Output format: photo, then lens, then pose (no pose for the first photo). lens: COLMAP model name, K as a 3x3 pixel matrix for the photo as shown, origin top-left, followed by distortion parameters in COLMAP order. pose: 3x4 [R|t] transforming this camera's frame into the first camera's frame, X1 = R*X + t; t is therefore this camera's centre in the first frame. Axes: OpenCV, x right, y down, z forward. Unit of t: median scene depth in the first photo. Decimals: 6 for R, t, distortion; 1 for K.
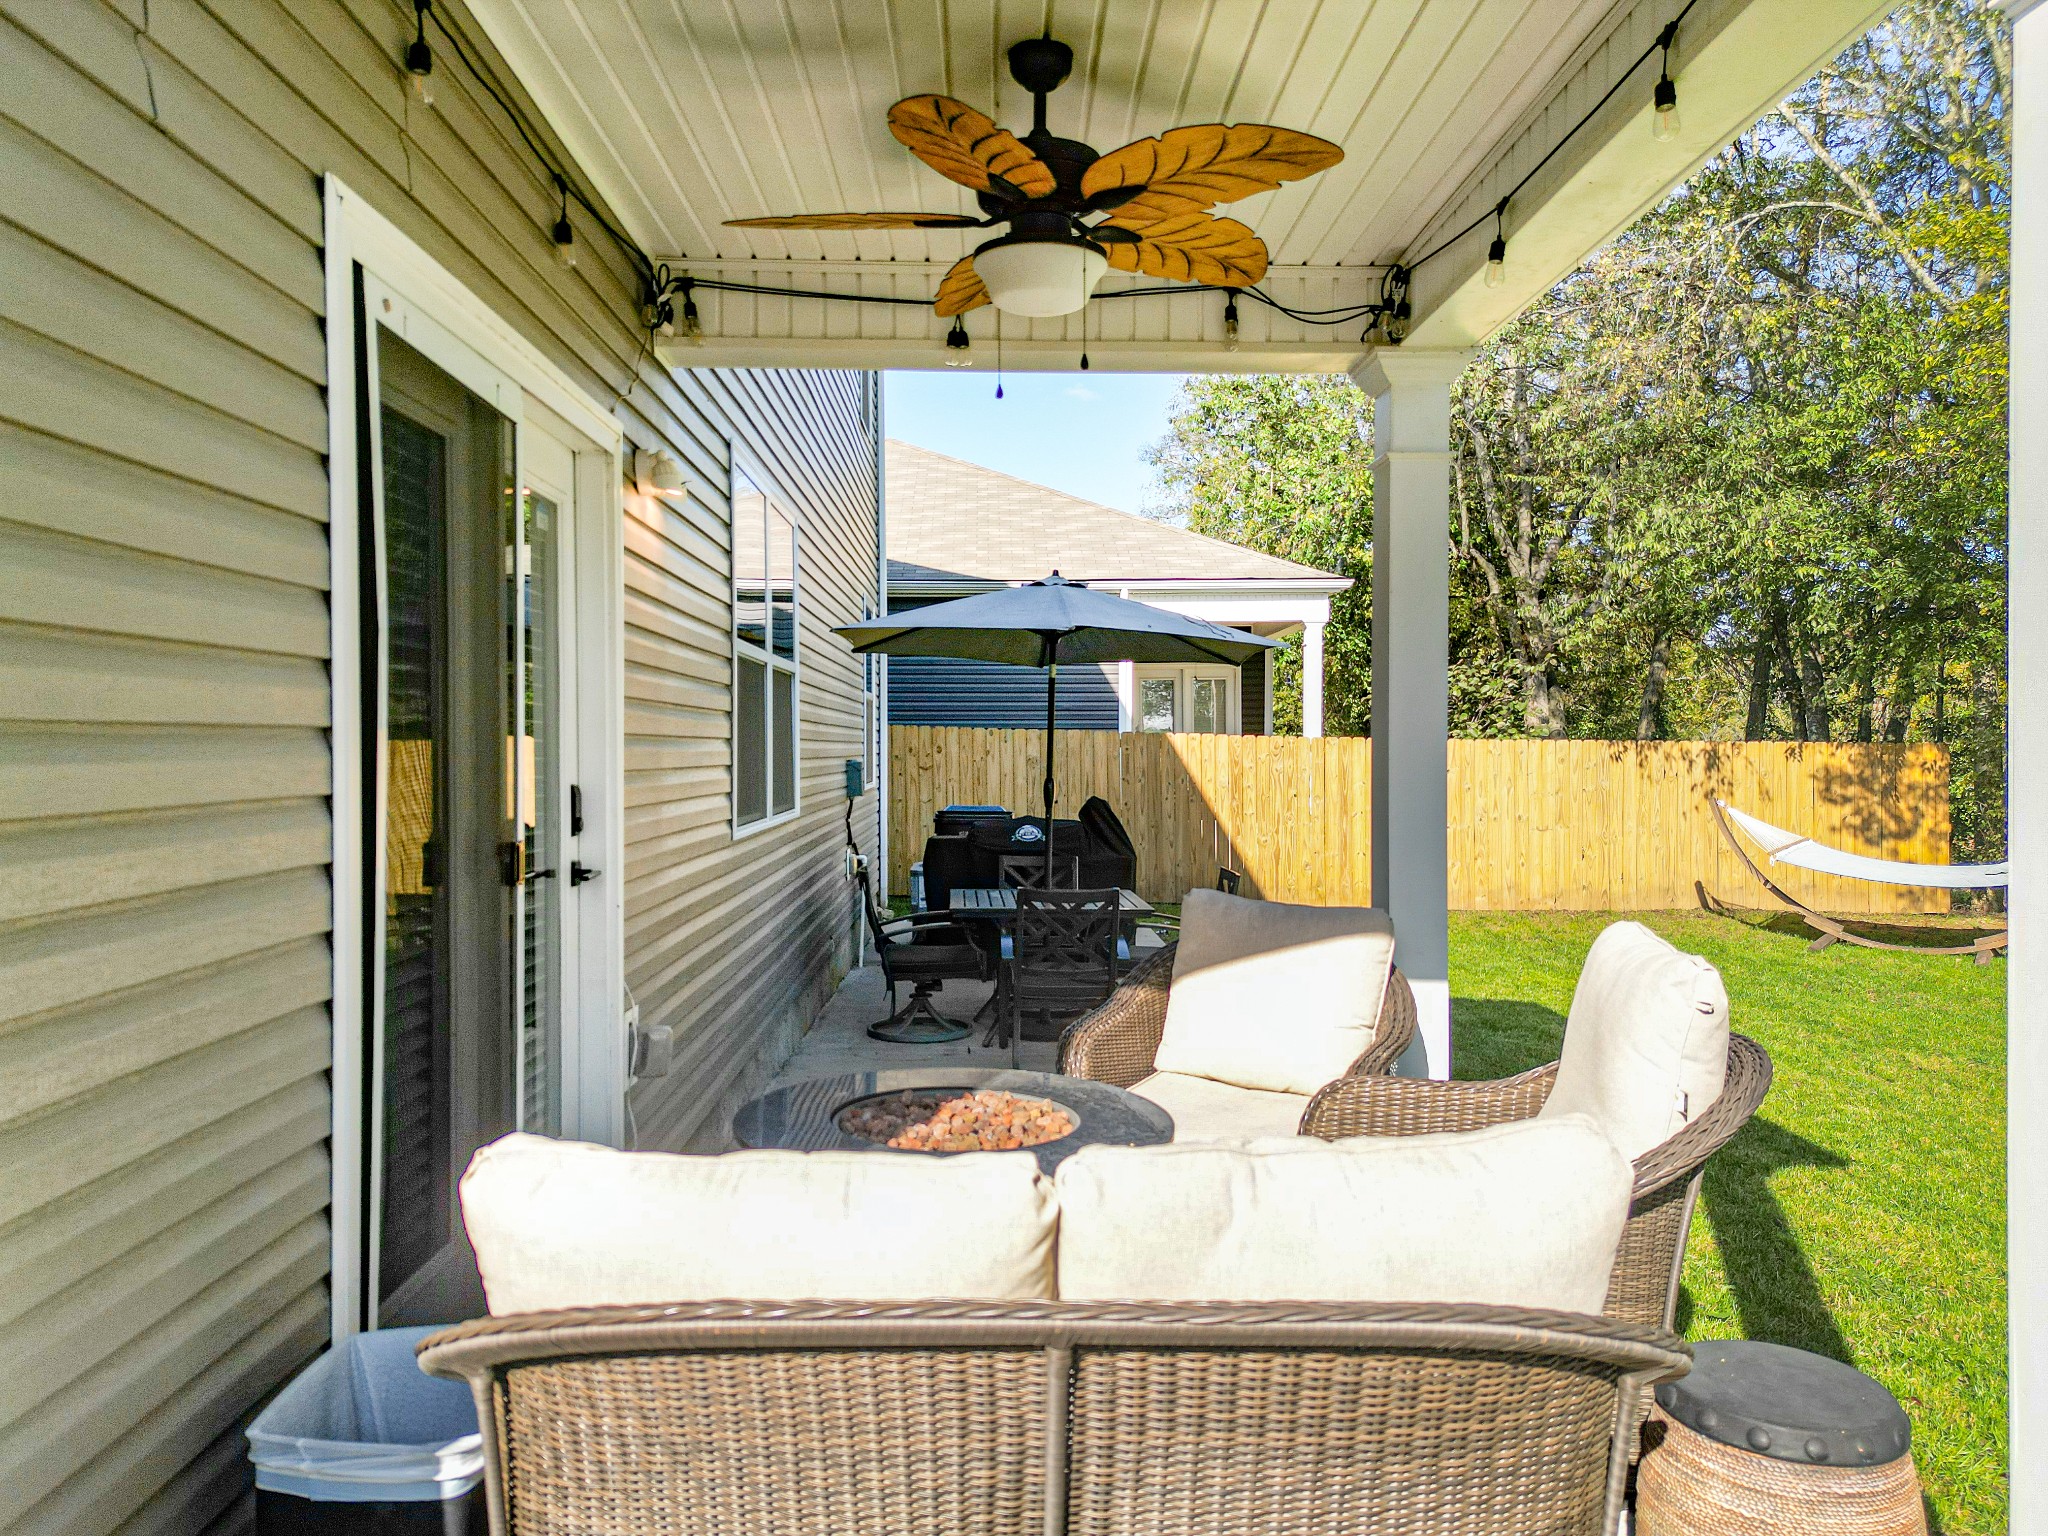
lens RADIAL K [[1425.4, 0, 1017.3], [0, 1425.4, 765.4], [0, 0, 1]] dist [0.048725, -0.028705]
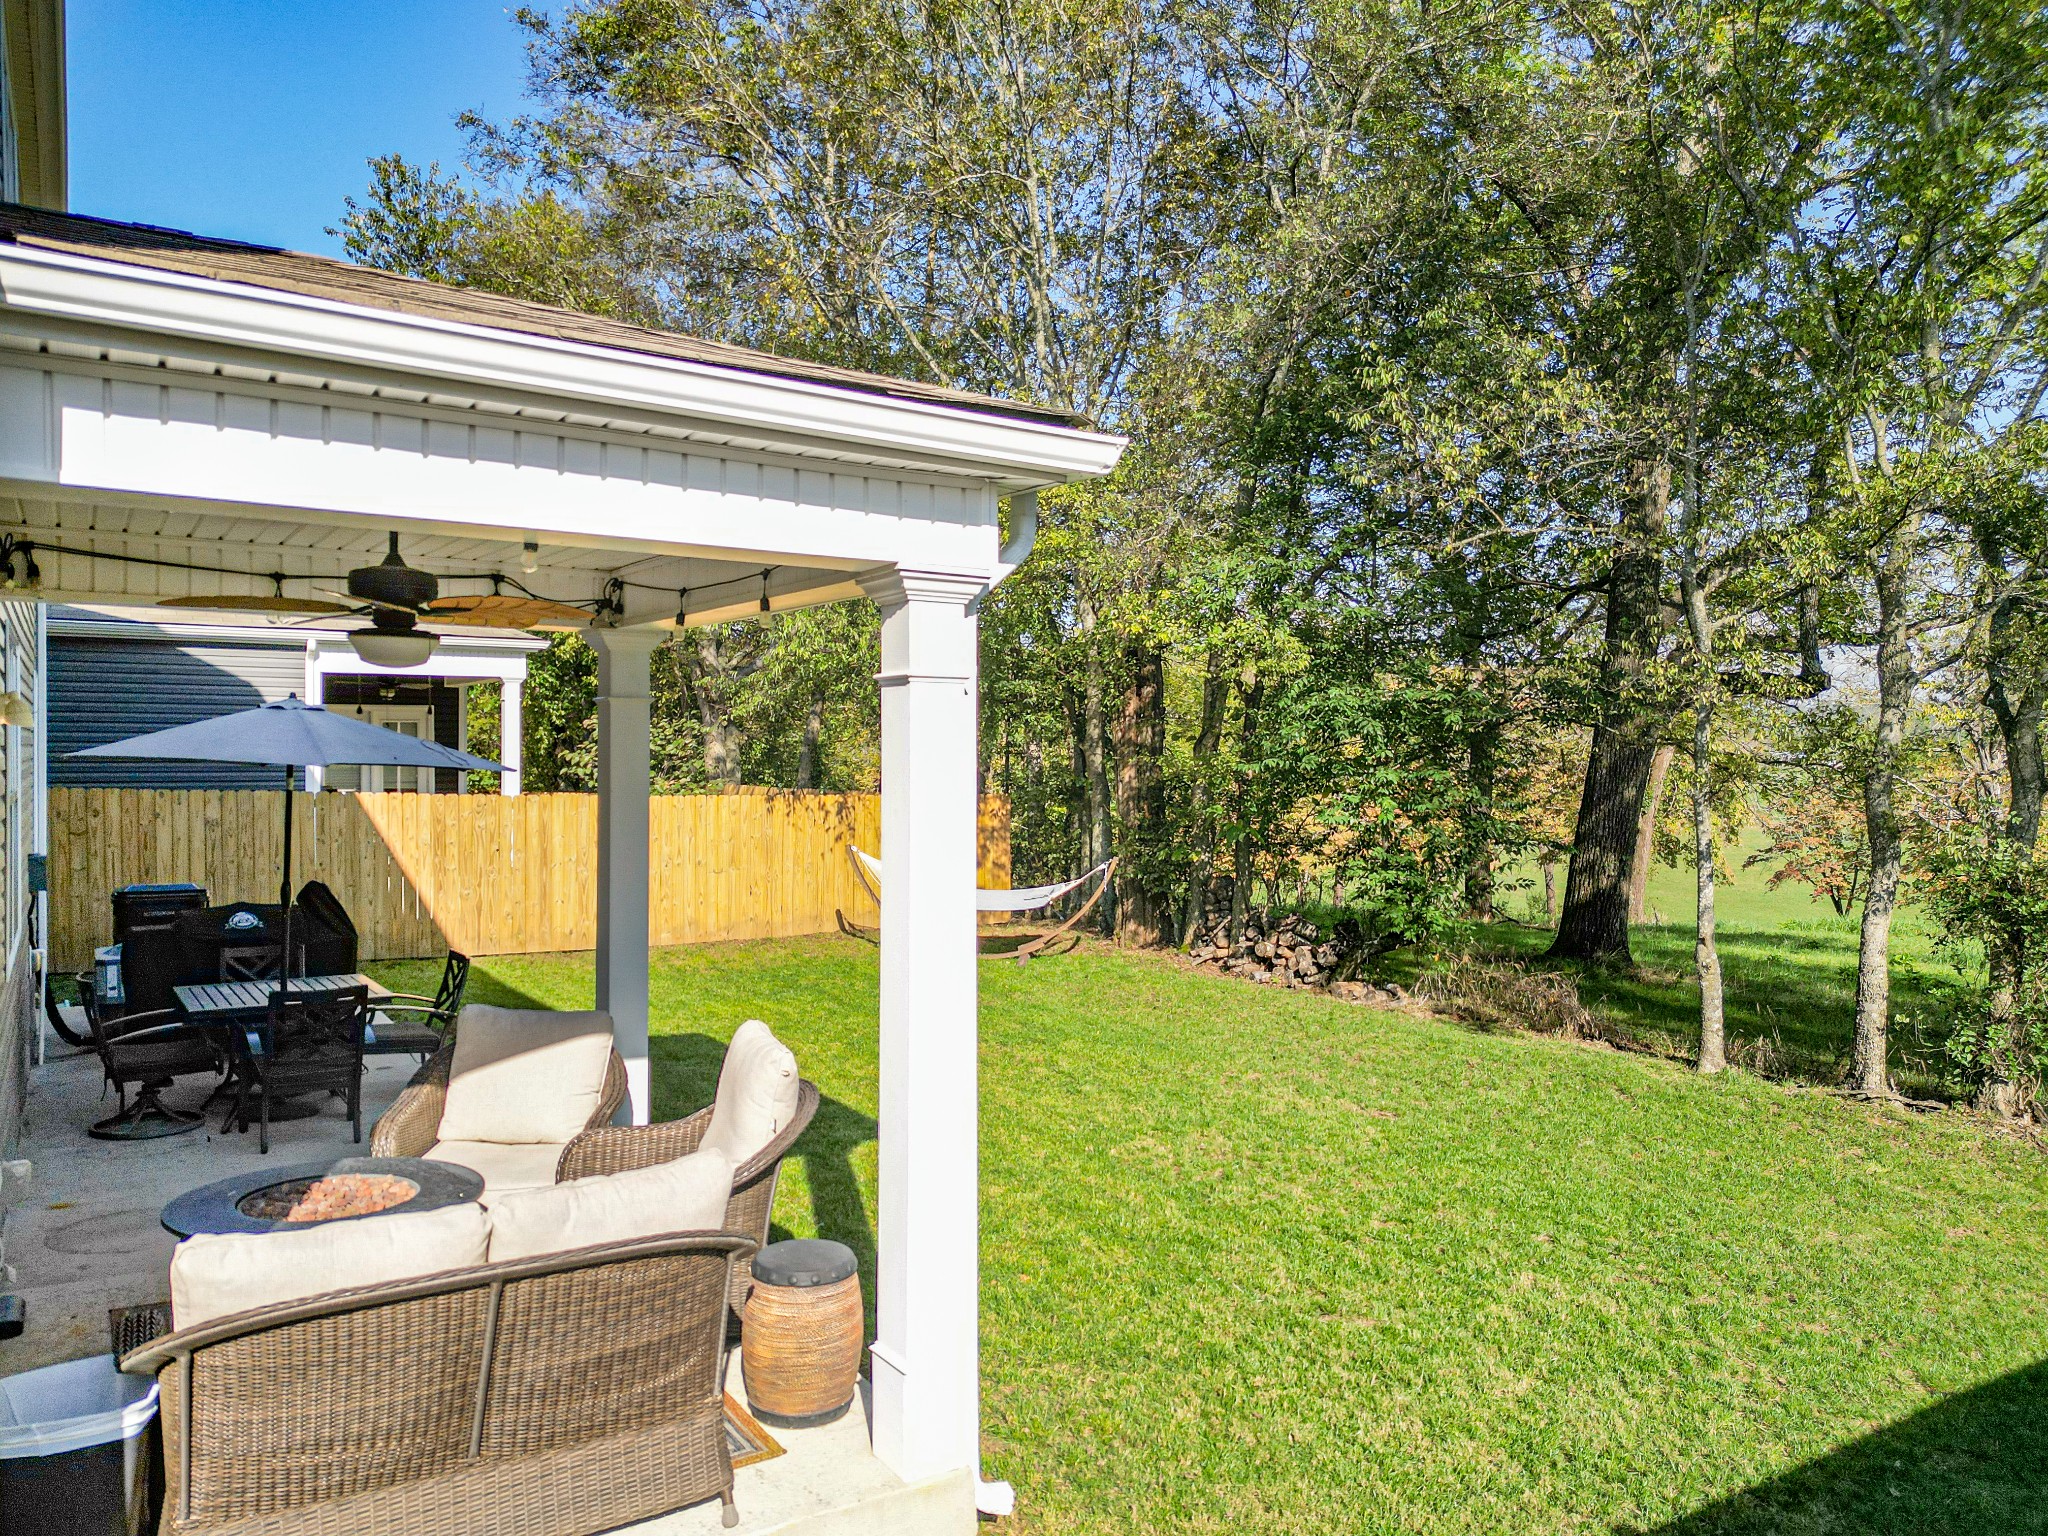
lens RADIAL K [[1425.4, 0, 1017.3], [0, 1425.4, 765.4], [0, 0, 1]] dist [0.048725, -0.028705]
pose [[0.849802, 0.003923, 0.527087, -0.164890], [-0.000112, 0.999974, -0.007262, -0.141538], [-0.527101, 0.006112, 0.849780, -0.487478]]
